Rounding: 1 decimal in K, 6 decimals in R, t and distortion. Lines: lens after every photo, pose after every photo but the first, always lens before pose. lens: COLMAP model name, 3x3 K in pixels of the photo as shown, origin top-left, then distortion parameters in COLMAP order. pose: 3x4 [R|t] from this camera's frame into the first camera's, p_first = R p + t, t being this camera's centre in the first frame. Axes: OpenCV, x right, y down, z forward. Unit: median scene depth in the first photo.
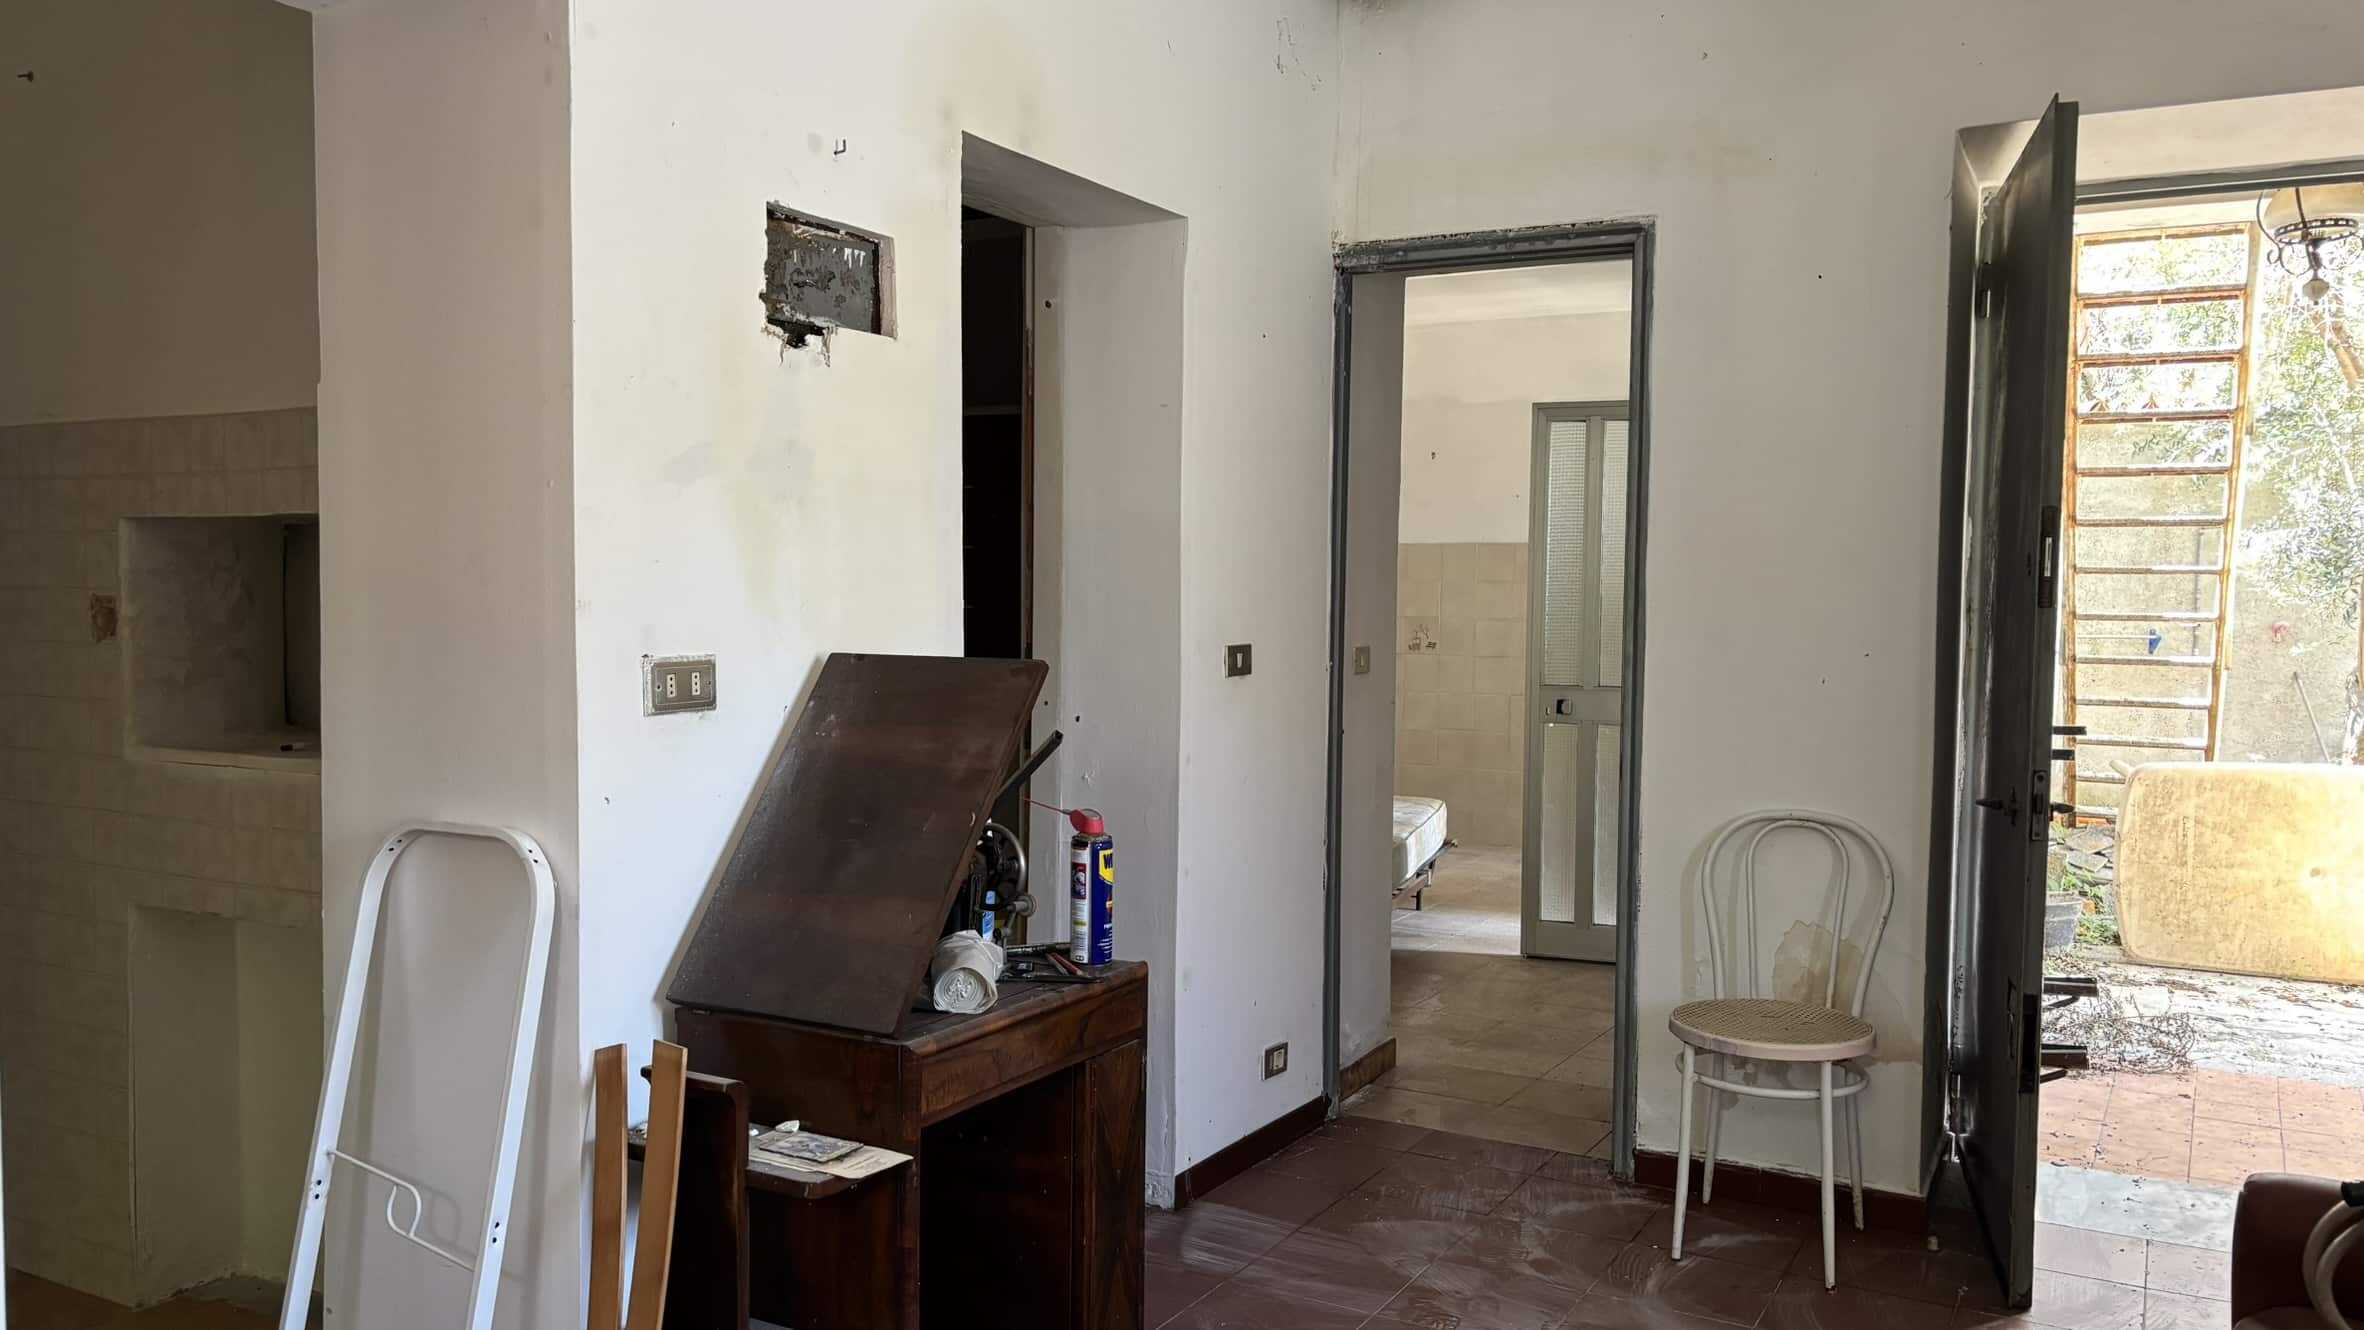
lens RADIAL K [[1770.8, 0, 1175.1], [0, 1770.8, 683.9], [0, 0, 1]] dist [0.061497, -0.067553]
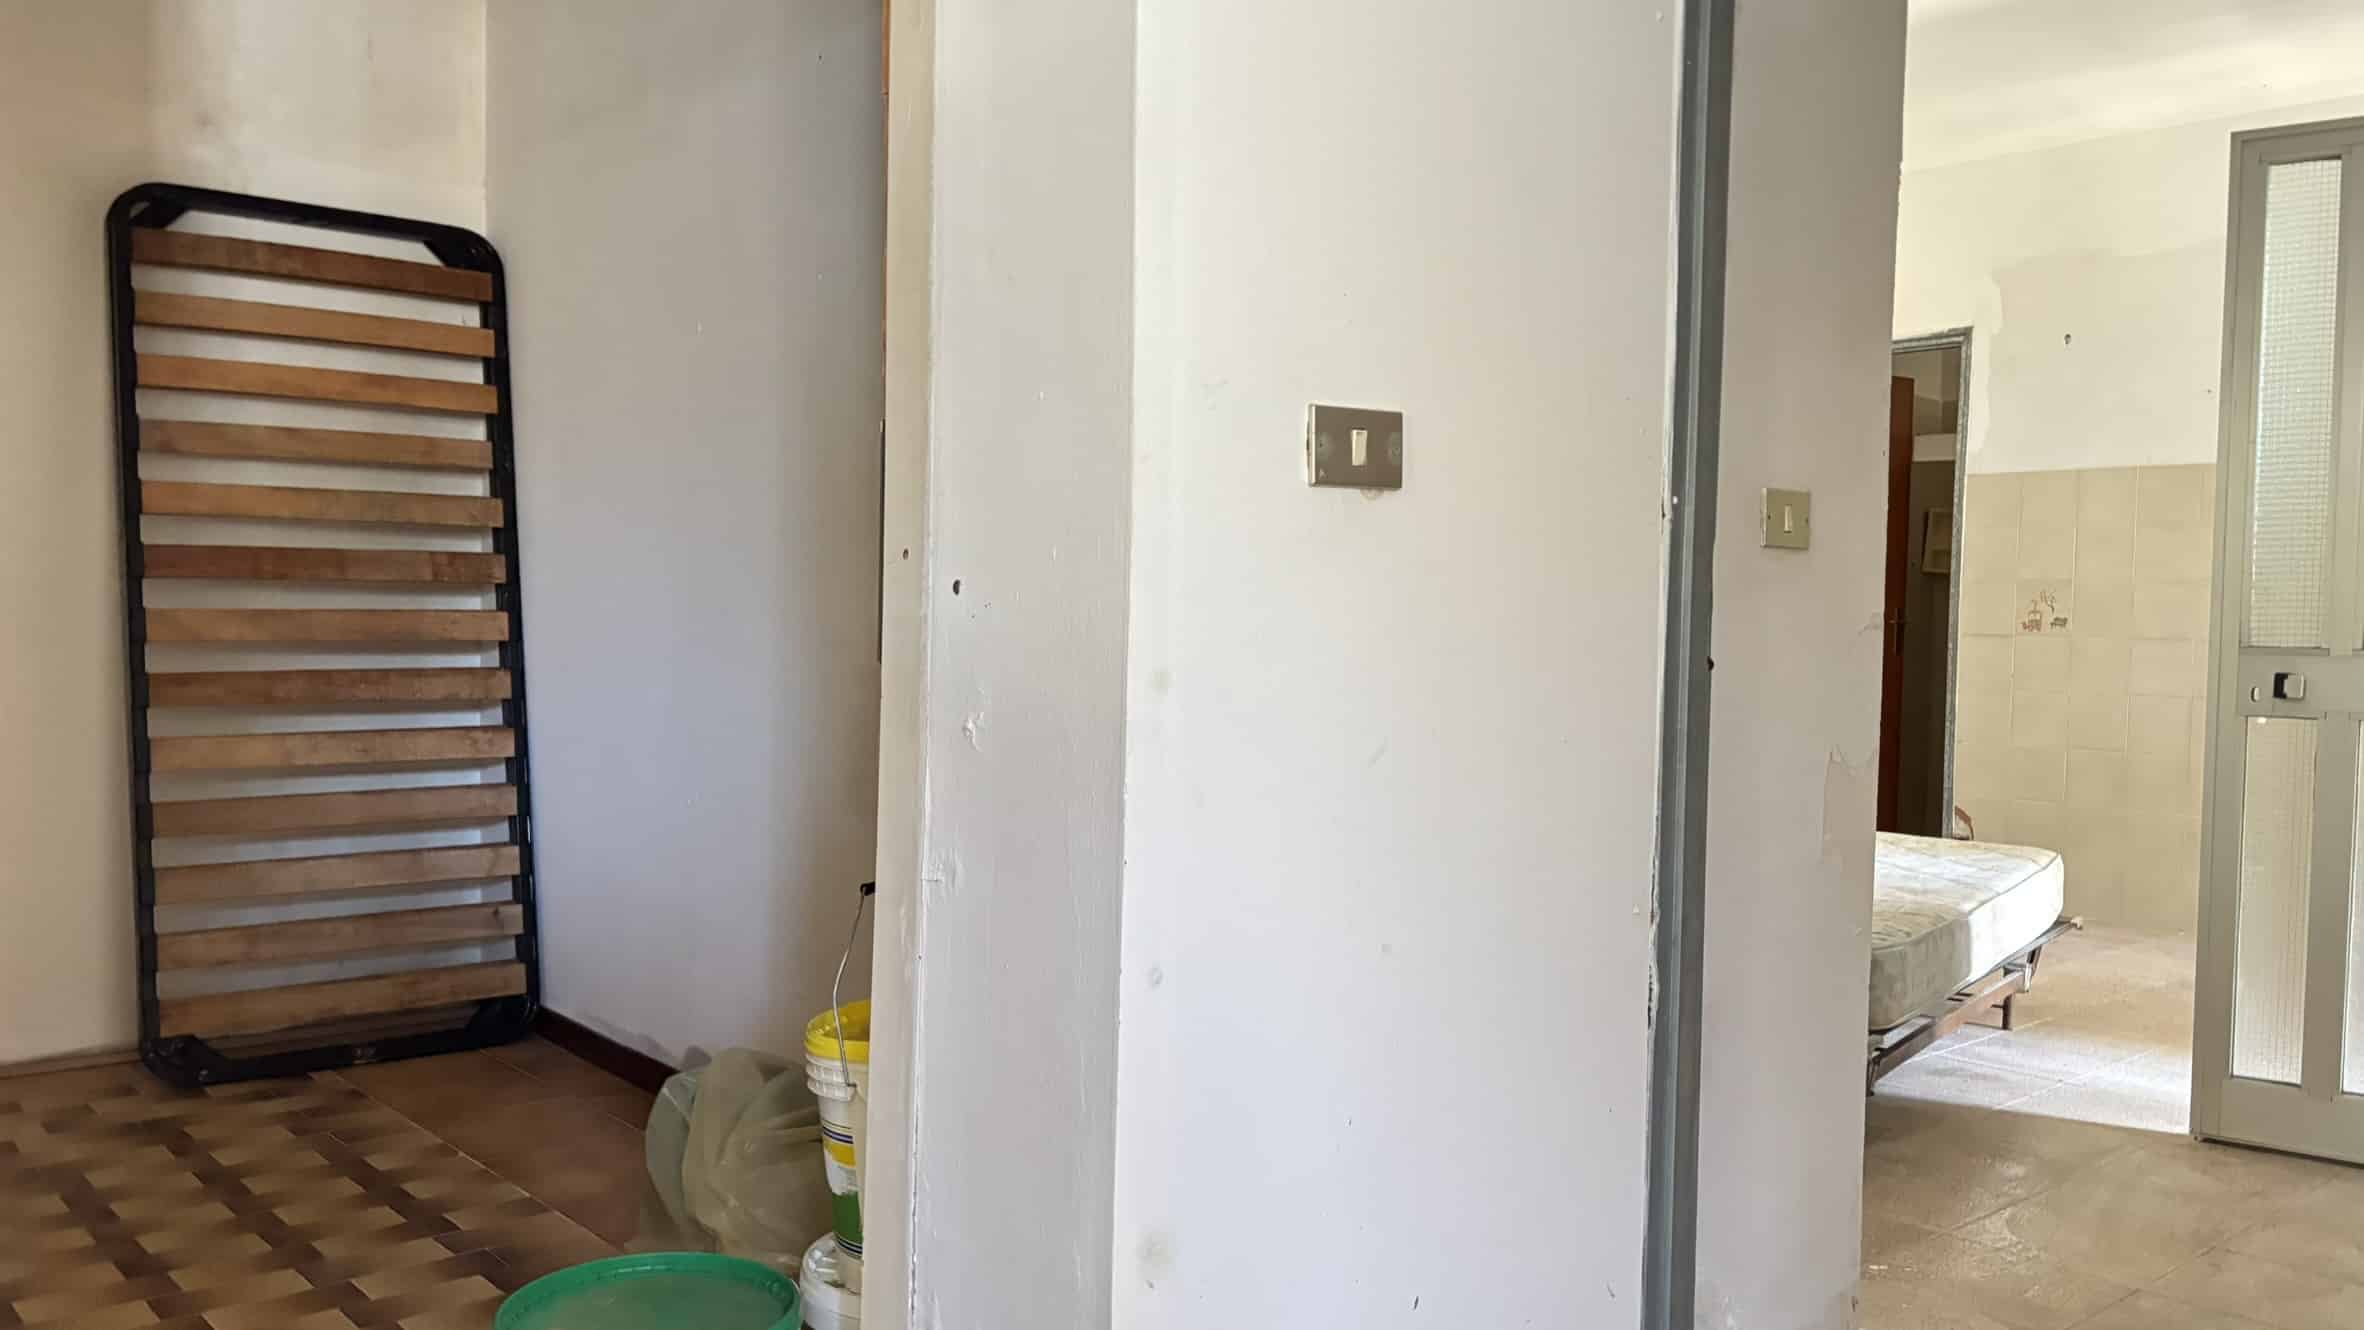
lens RADIAL K [[1775.8, 0, 1168.3], [0, 1775.8, 678.0], [0, 0, 1]] dist [0.061875, -0.095129]
pose [[0.942596, 0.021067, -0.333271, 0.078399], [-0.027473, 0.999517, -0.014520, 0.027158], [0.332804, 0.022843, 0.942719, 0.367102]]
